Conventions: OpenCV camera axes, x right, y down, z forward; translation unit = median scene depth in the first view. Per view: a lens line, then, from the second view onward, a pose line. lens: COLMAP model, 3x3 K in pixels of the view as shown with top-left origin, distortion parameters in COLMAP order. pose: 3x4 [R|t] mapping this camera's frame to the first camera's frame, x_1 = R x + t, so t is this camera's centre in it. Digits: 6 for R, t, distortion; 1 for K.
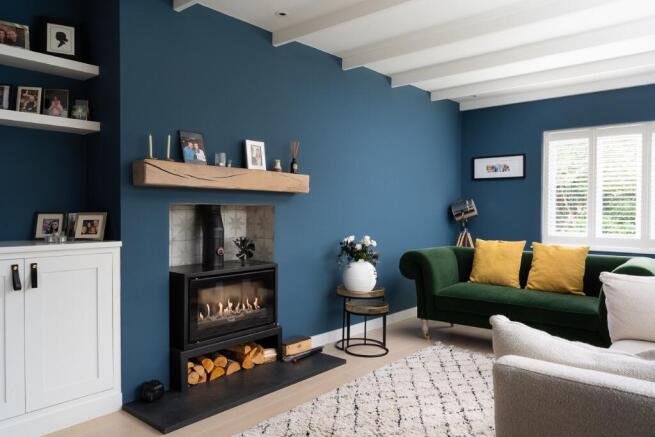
lens RADIAL K [[481.0, 0, 327.2], [0, 481.0, 219.1], [0, 0, 1]] dist [-0.000685, 0.000122]
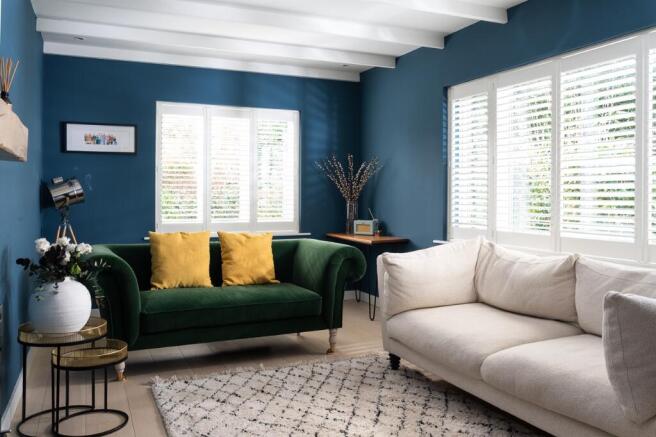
lens RADIAL K [[556.0, 0, 327.0], [0, 556.0, 215.2], [0, 0, 1]] dist [-0.011405, -0.000305]
pose [[0.427684, -0.040817, 0.903006, -0.376723], [0.013721, 0.999158, 0.038665, -0.018258], [-0.903824, -0.004146, 0.427884, 0.372285]]
